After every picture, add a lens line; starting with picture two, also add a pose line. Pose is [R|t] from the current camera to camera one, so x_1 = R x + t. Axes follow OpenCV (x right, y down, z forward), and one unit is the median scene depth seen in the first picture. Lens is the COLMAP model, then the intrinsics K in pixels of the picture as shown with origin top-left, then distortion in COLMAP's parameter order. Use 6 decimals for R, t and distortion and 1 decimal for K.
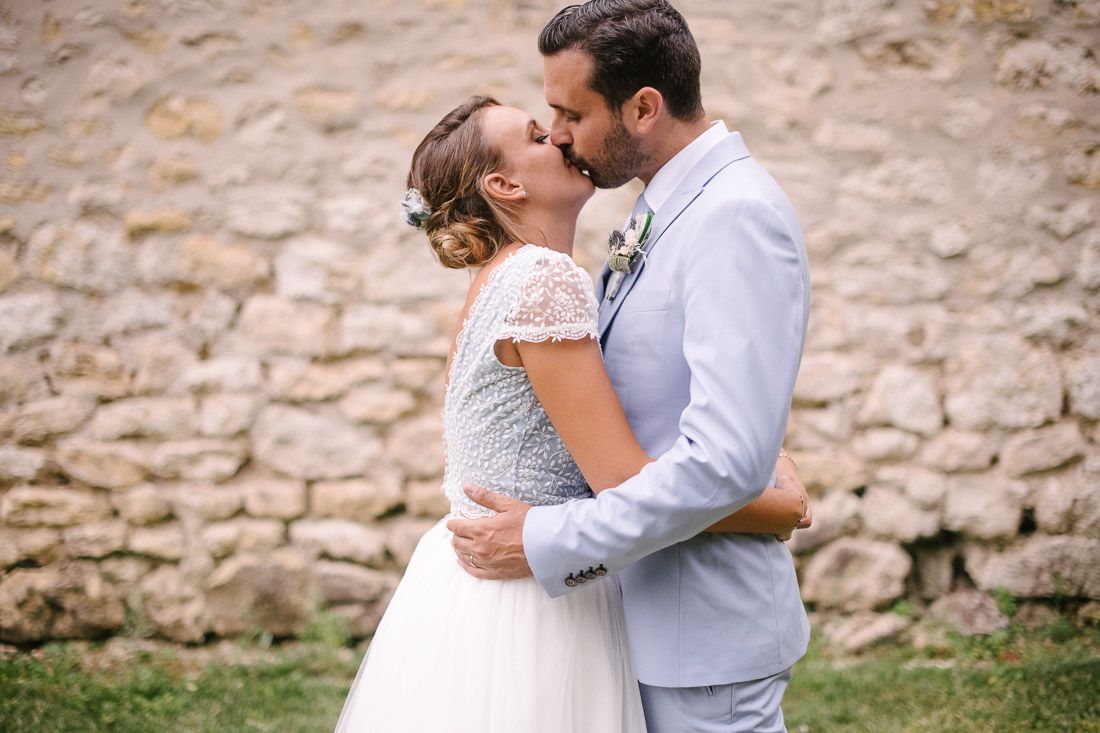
lens RADIAL K [[1675.3, 0, 550.5], [0, 1675.3, 374.3], [0, 0, 1]] dist [-0.026744, 0.000000]
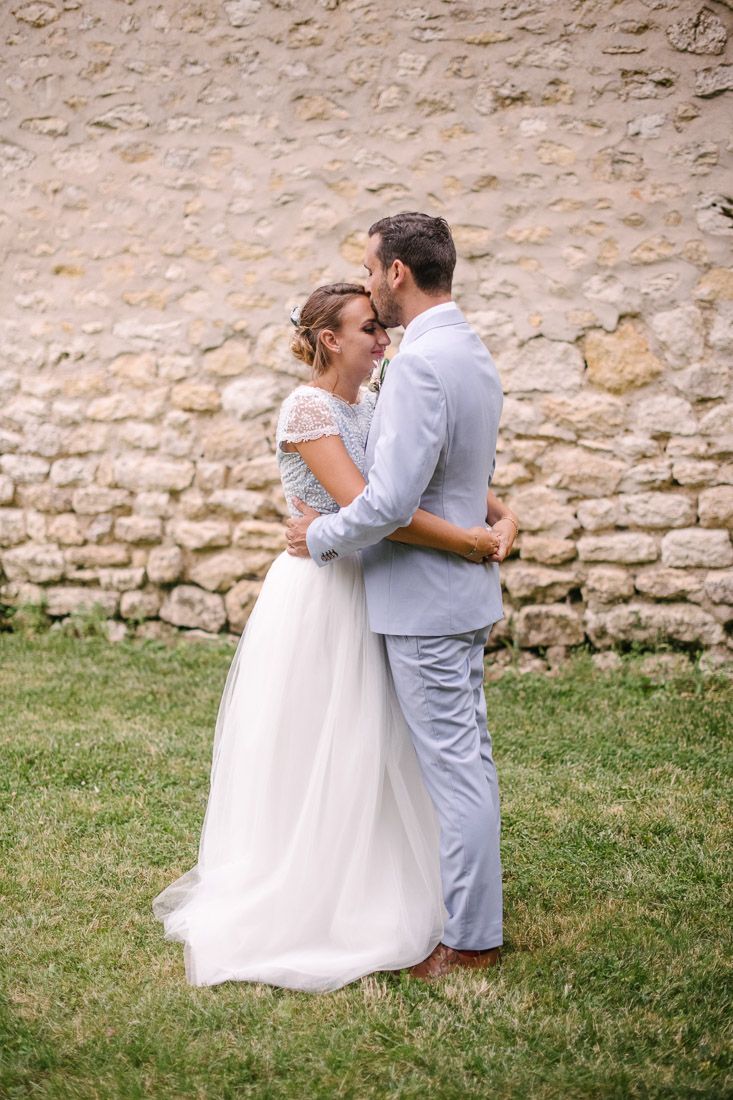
lens RADIAL K [[1675.3, 0, 366.2], [0, 1675.3, 545.2], [0, 0, 1]] dist [-0.026744, 0.000000]
pose [[0.932142, 0.069306, -0.355399, 0.264989], [-0.048738, 0.996594, 0.066514, -0.007145], [0.358798, -0.044679, 0.932345, -0.241963]]
